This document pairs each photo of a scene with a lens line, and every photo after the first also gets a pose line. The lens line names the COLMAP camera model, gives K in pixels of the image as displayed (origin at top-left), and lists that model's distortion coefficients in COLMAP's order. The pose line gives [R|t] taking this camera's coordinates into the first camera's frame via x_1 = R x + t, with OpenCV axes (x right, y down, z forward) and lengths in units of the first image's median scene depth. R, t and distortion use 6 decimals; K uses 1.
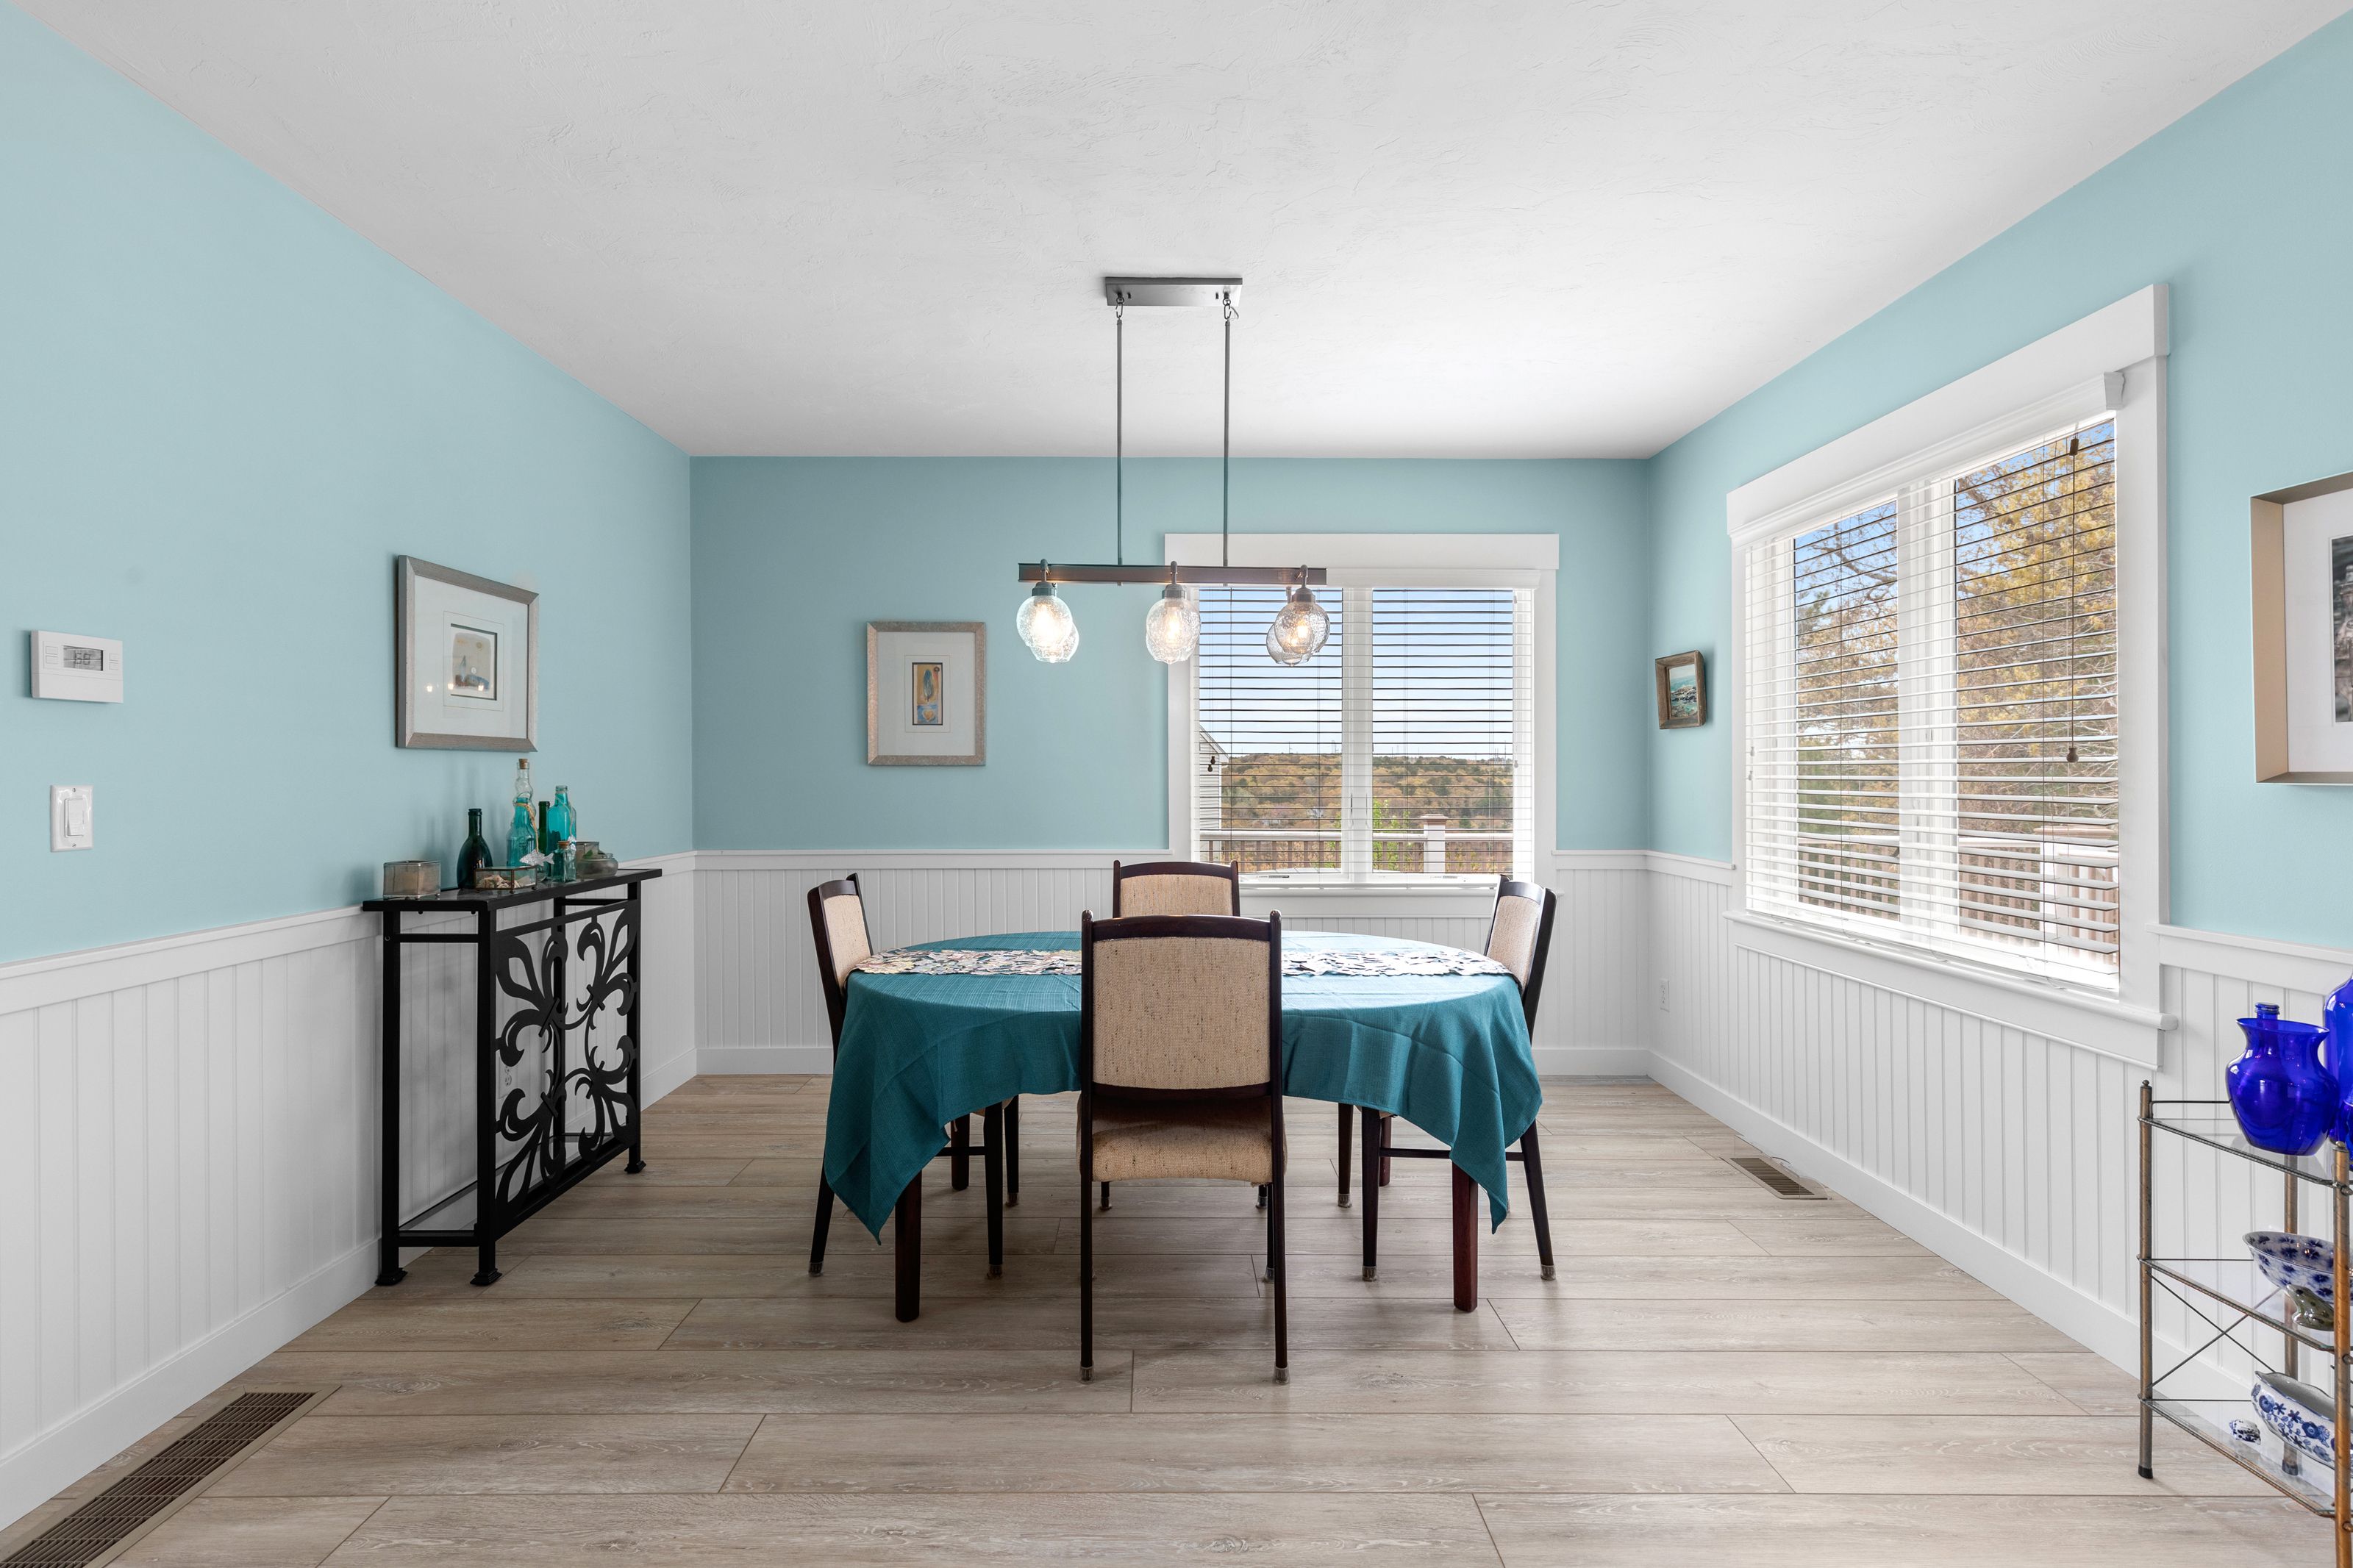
lens RADIAL K [[1101.3, 0, 1151.8], [0, 1101.3, 784.3], [0, 0, 1]] dist [0.012558, -0.000134]
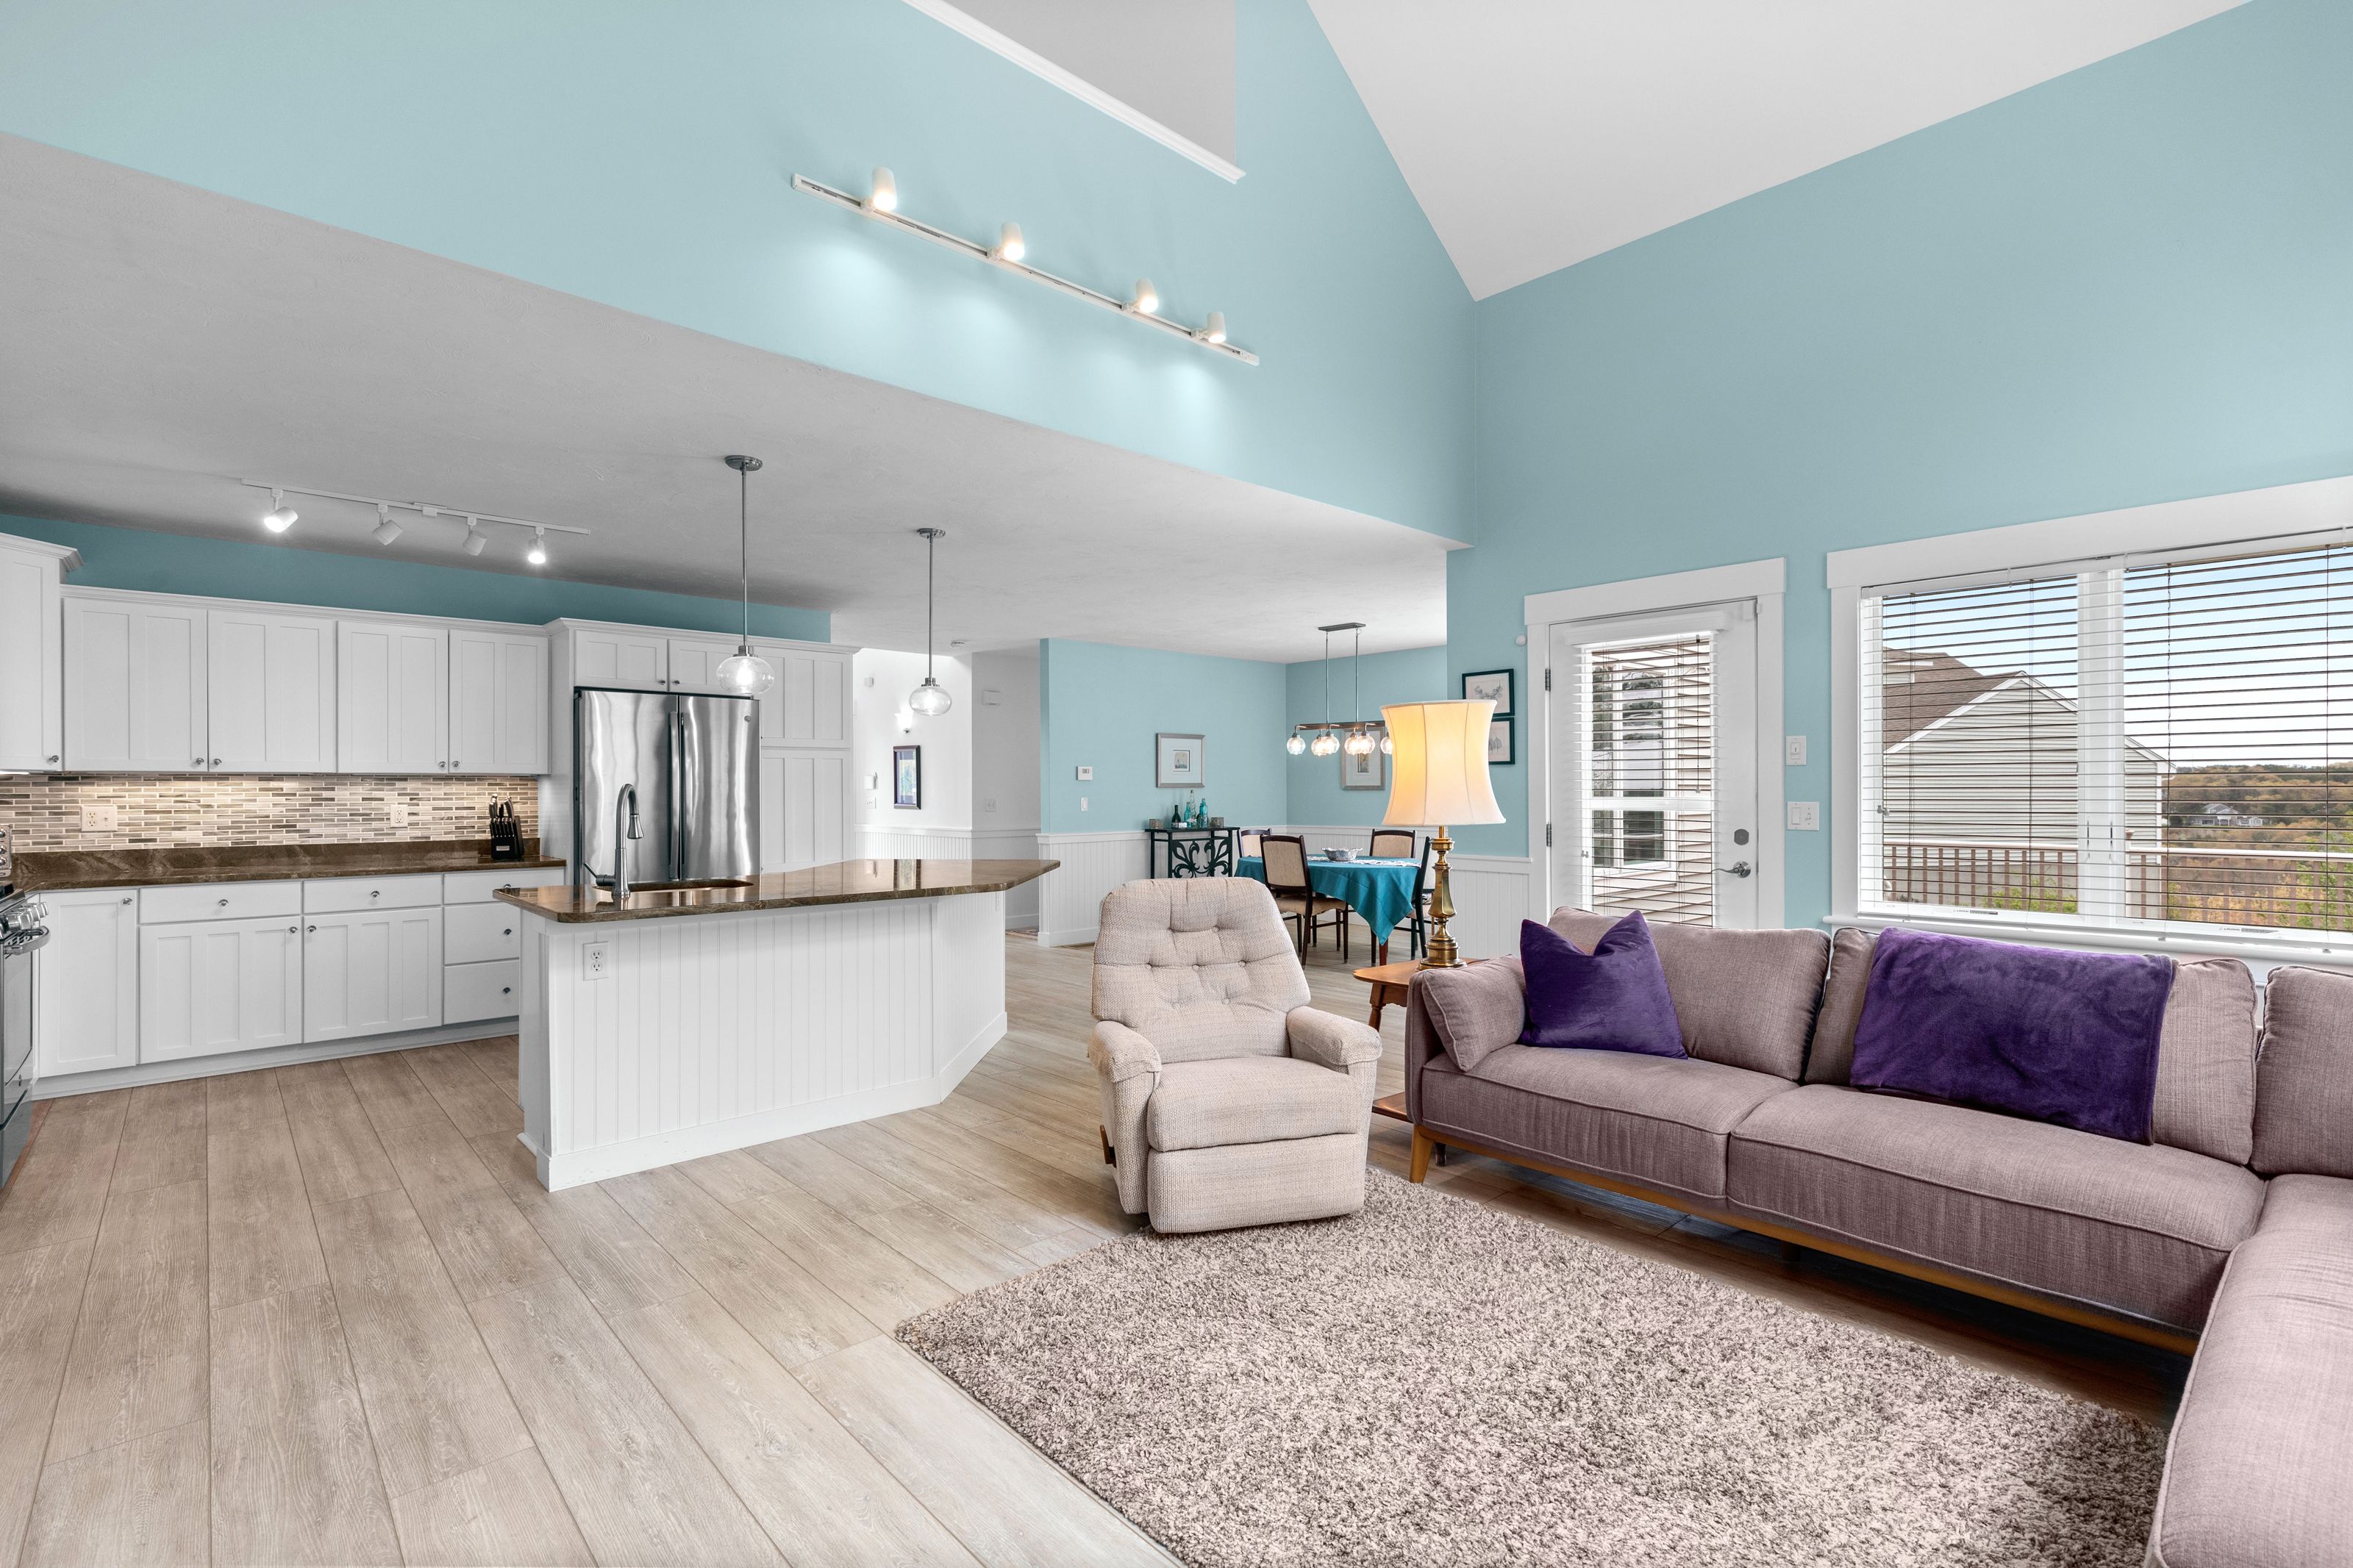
lens RADIAL K [[1053.1, 0, 1185.9], [0, 1053.1, 797.4], [0, 0, 1]] dist [0.011905, -0.000511]
pose [[0.684080, 0.004885, -0.729391, 1.896619], [-0.002390, 0.999987, 0.004455, -0.016132], [0.729403, -0.001305, 0.684083, -1.277807]]
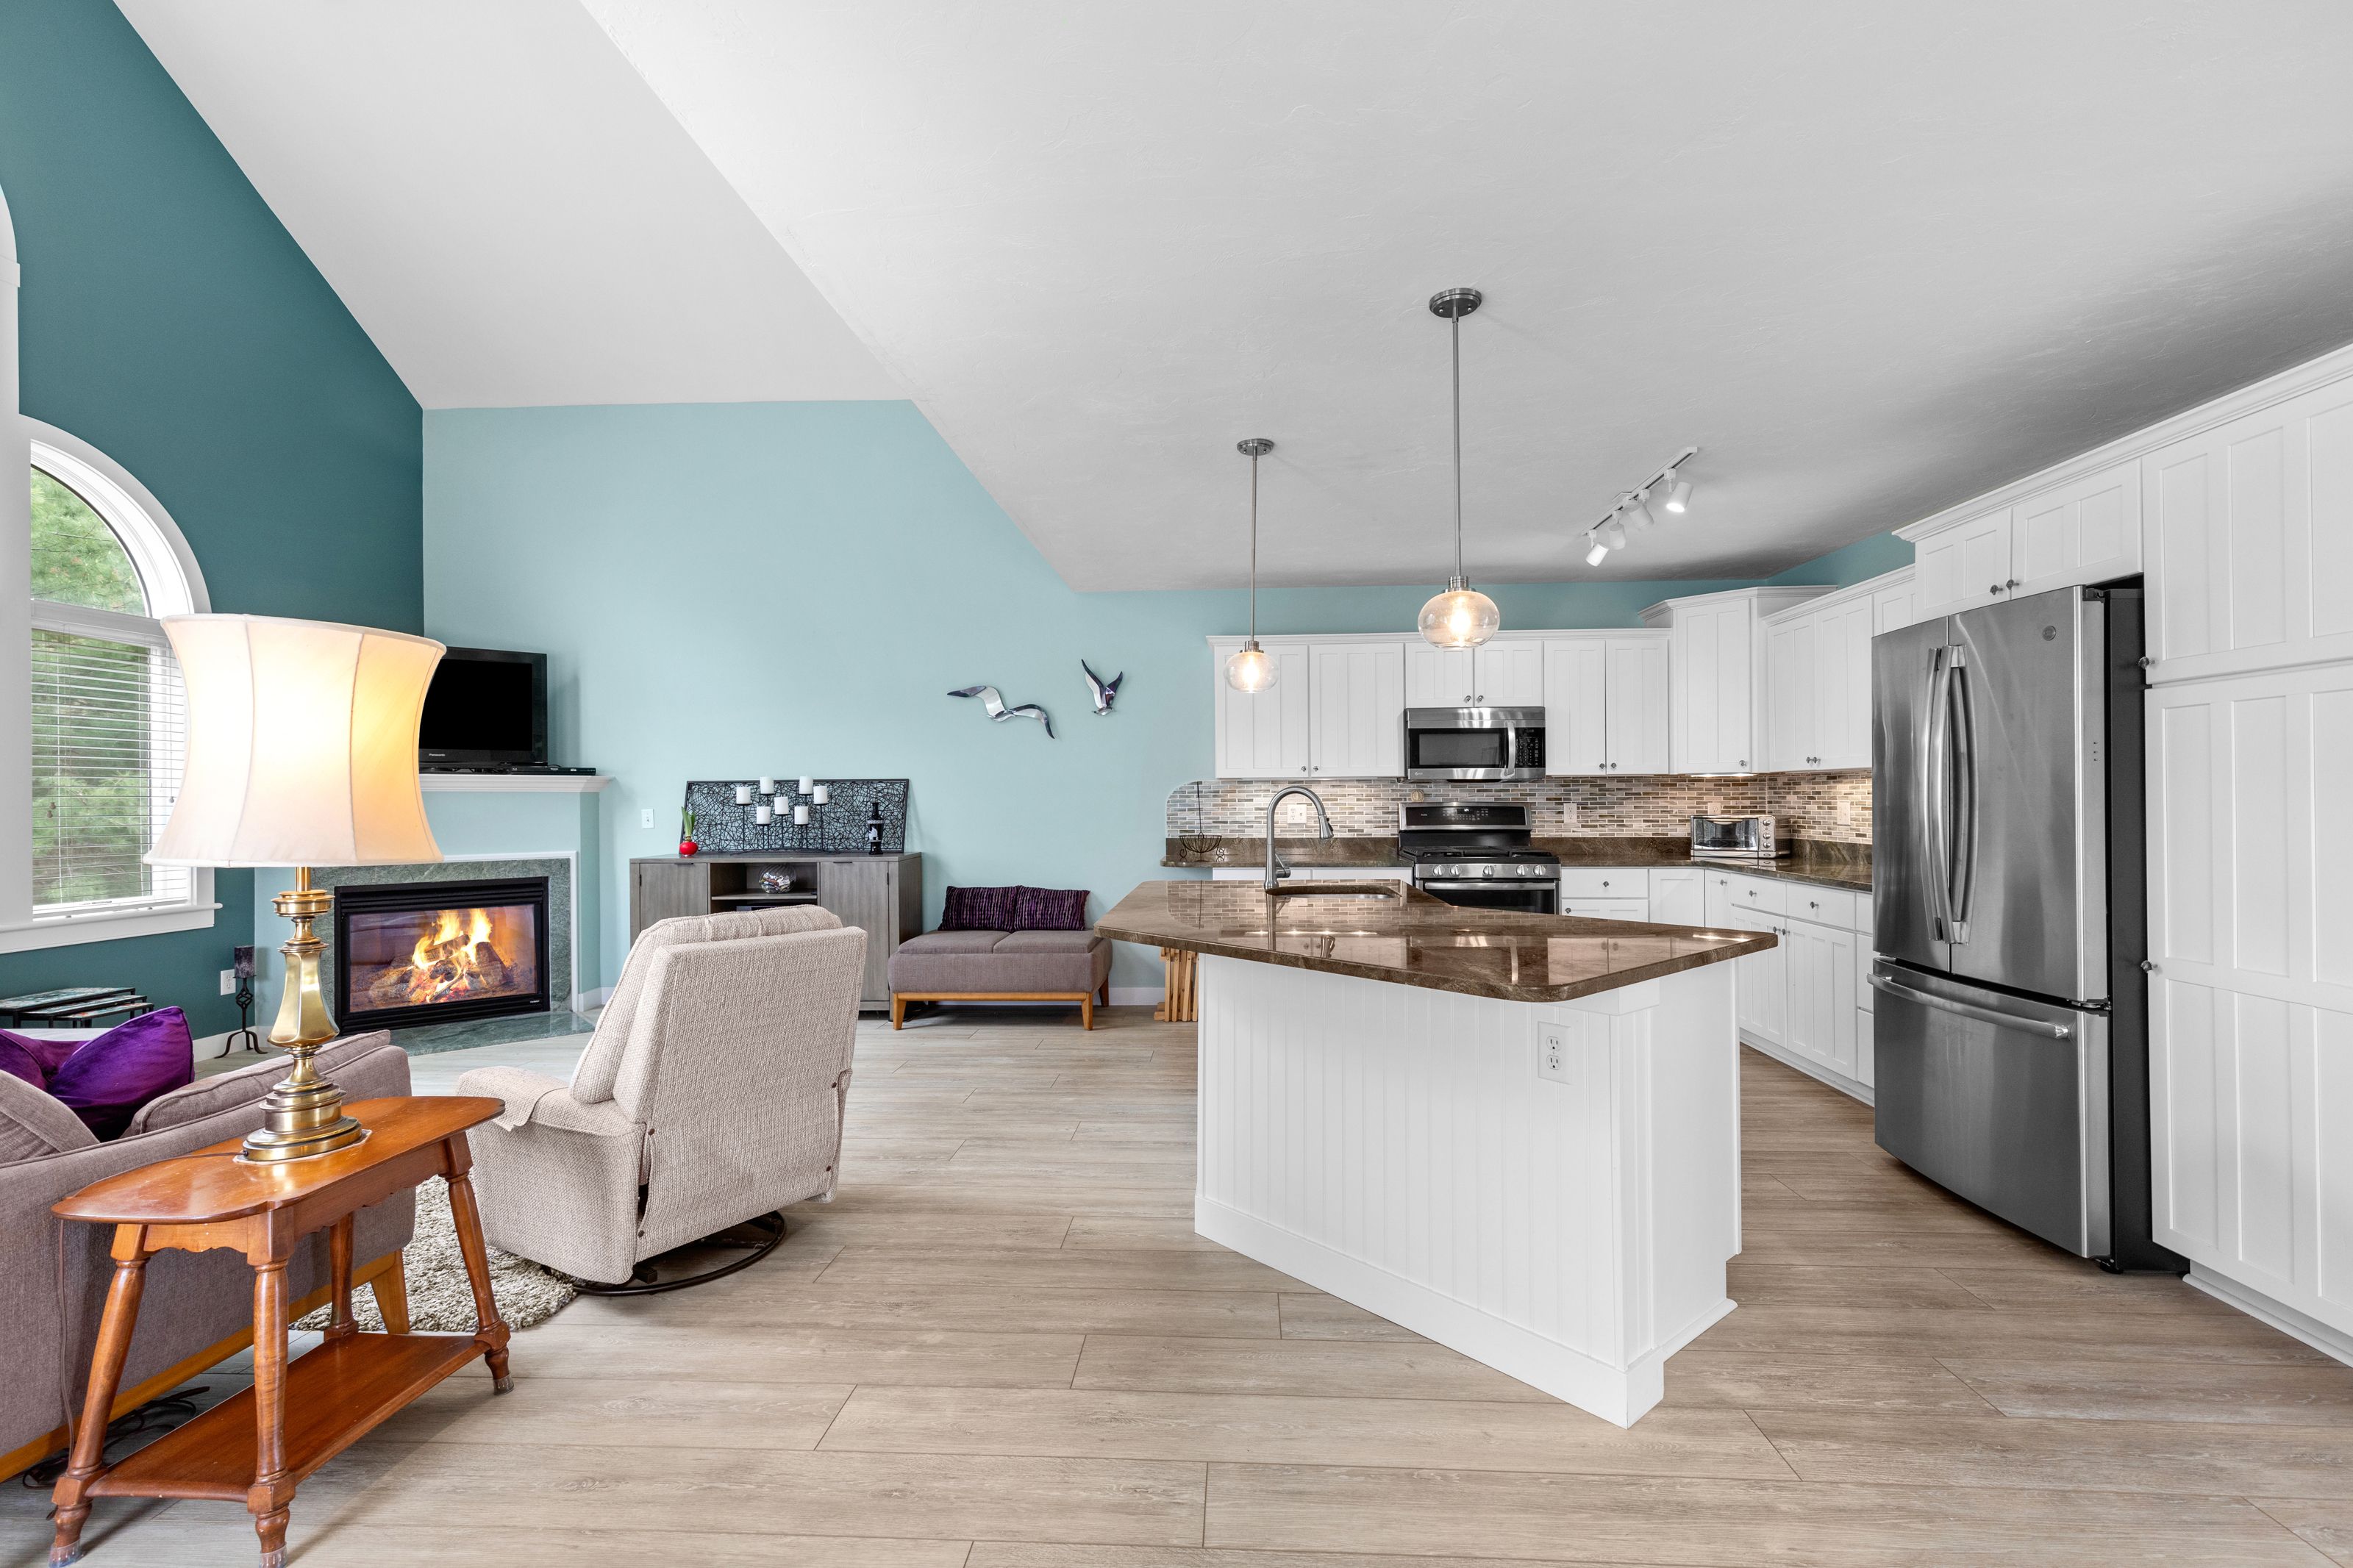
lens RADIAL K [[1058.5, 0, 1187.2], [0, 1058.5, 790.9], [0, 0, 1]] dist [0.011180, -0.000620]
pose [[-0.999002, 0.005836, 0.044289, 0.436061], [0.005869, 0.999983, 0.000631, -0.018215], [-0.044285, 0.000890, -0.999019, 0.675568]]
